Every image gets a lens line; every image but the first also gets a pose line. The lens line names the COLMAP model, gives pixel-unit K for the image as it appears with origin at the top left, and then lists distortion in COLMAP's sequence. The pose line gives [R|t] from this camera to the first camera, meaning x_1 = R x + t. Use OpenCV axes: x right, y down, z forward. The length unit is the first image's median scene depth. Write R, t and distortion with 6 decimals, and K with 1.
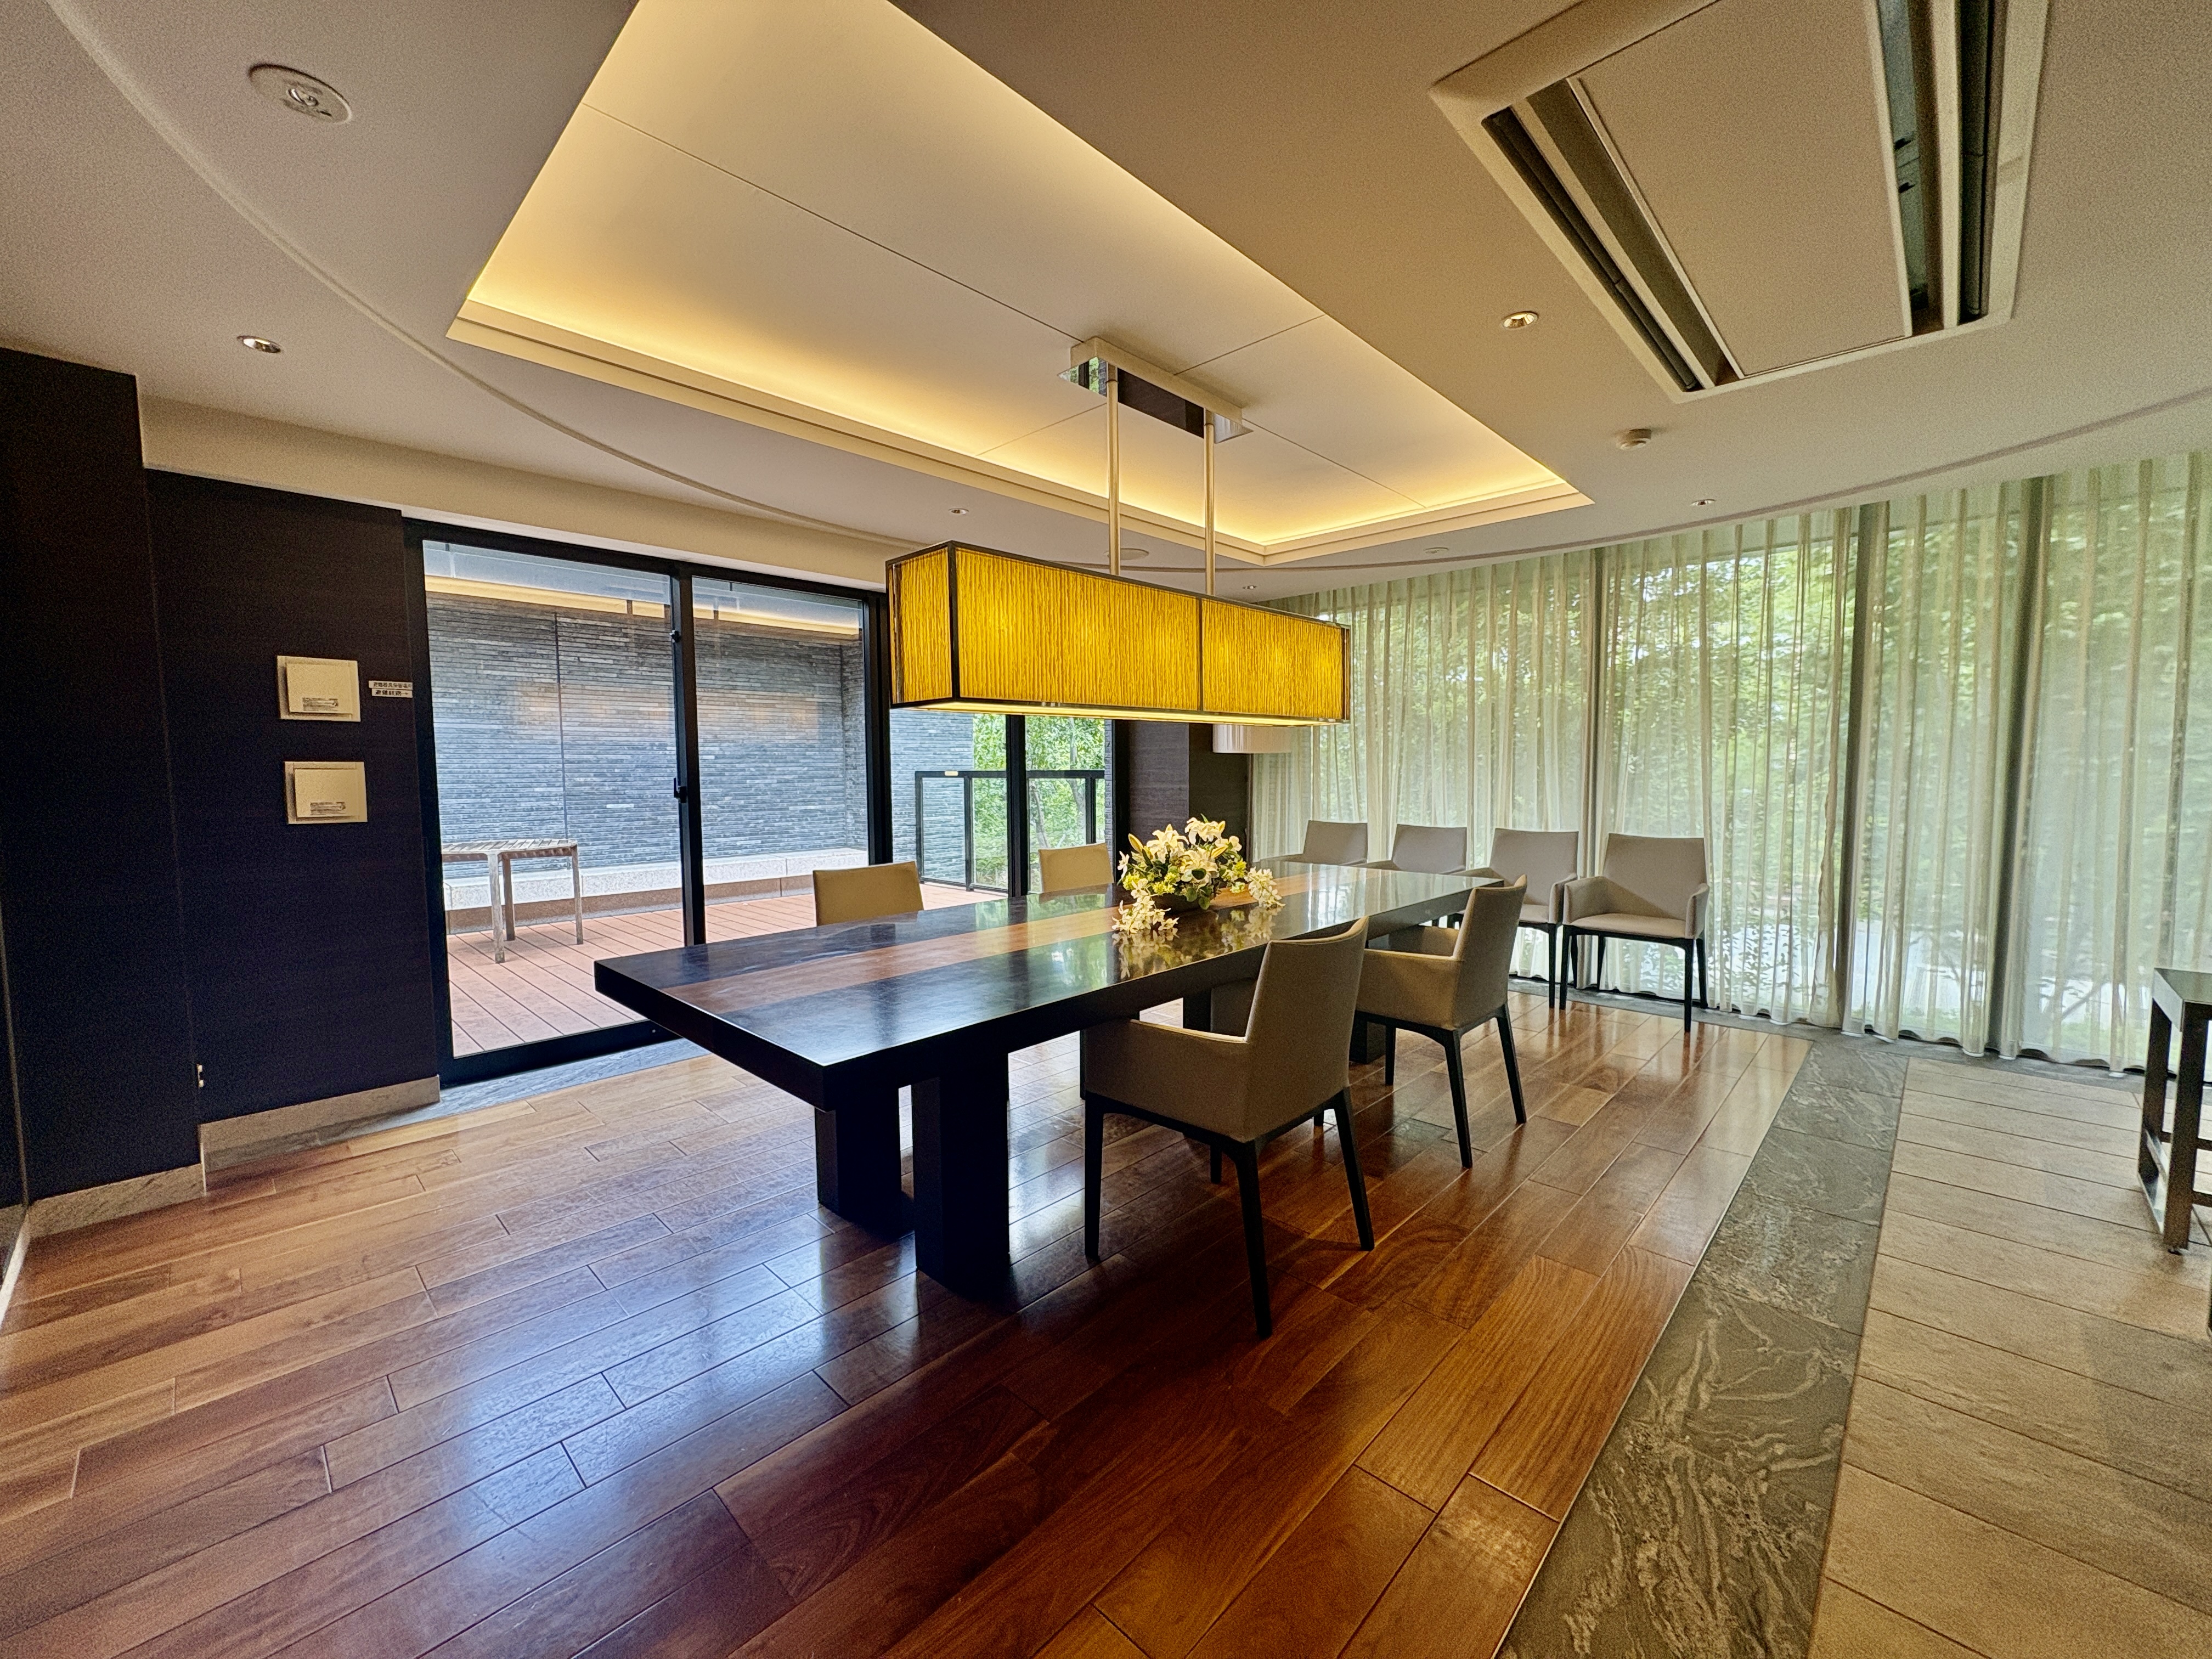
lens RADIAL K [[880.7, 0, 1112.4], [0, 880.7, 830.1], [0, 0, 1]] dist [0.001942, 0.000901]
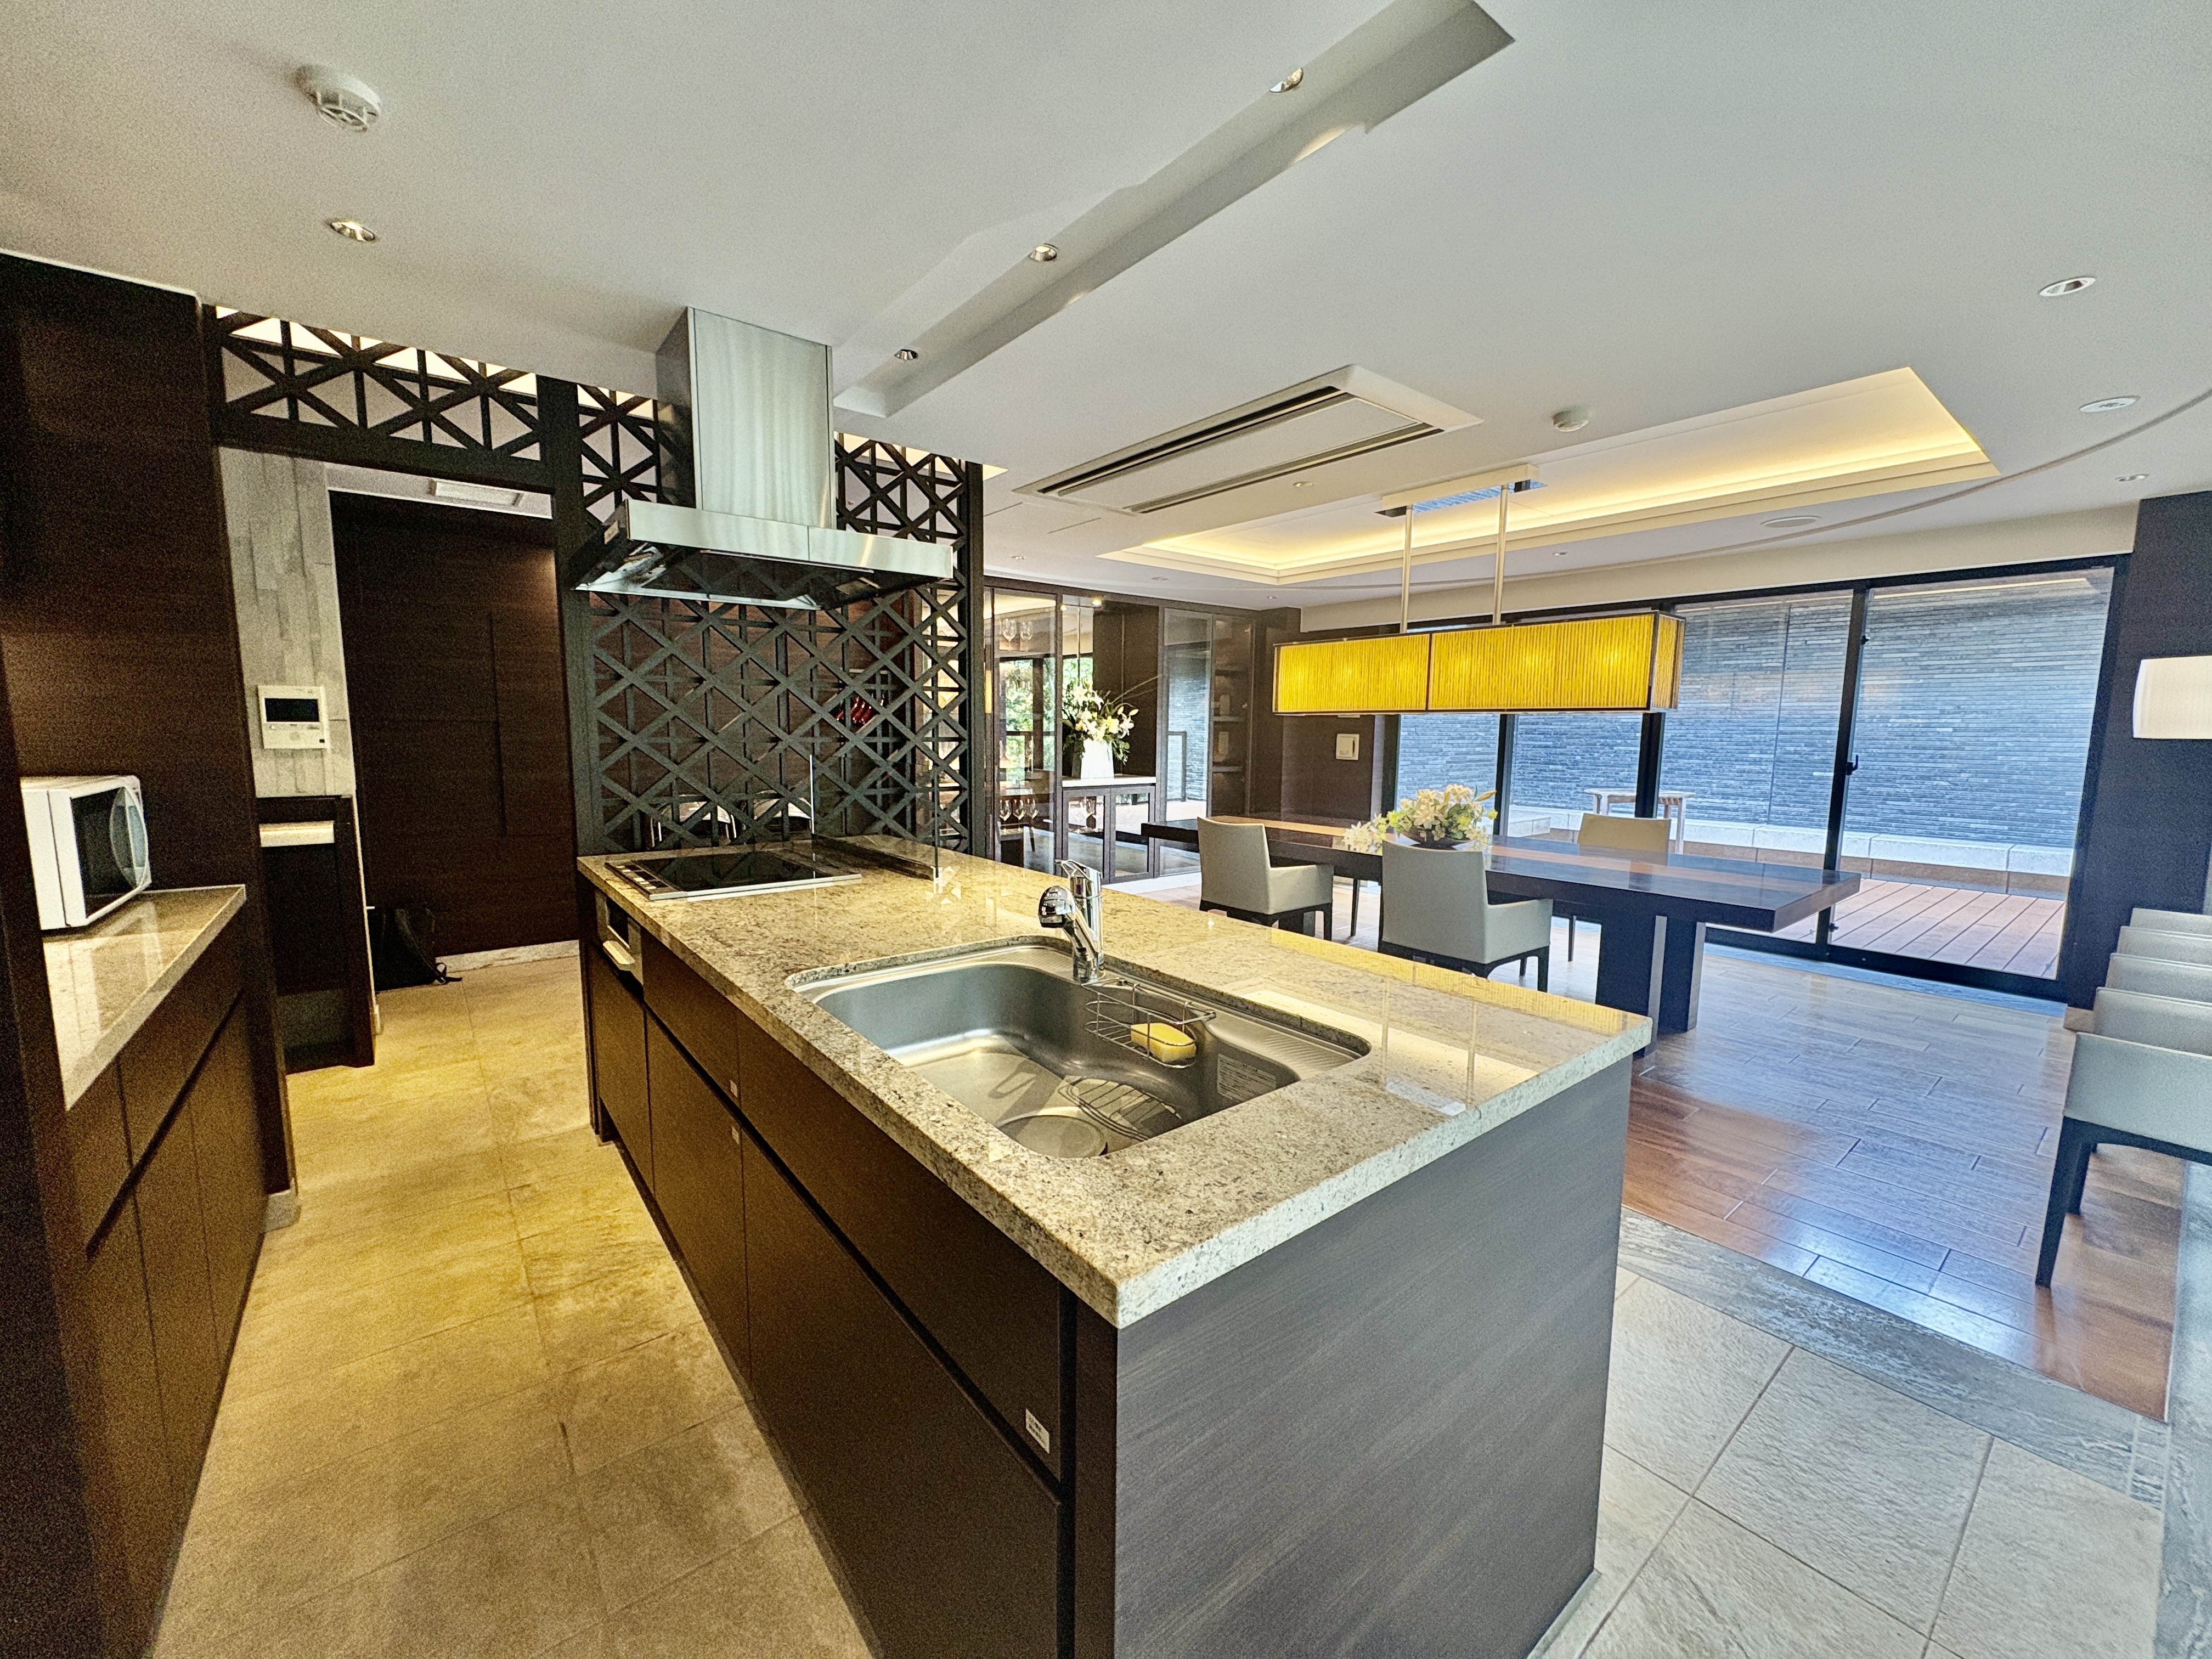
lens RADIAL K [[880.7, 0, 1110.6], [0, 880.7, 828.4], [0, 0, 1]] dist [0.001942, 0.000901]
pose [[-0.136309, 0.128818, -0.982255, 0.661413], [-0.070950, 0.987694, 0.139377, -0.052762], [0.988122, 0.088690, -0.125492, 0.284525]]
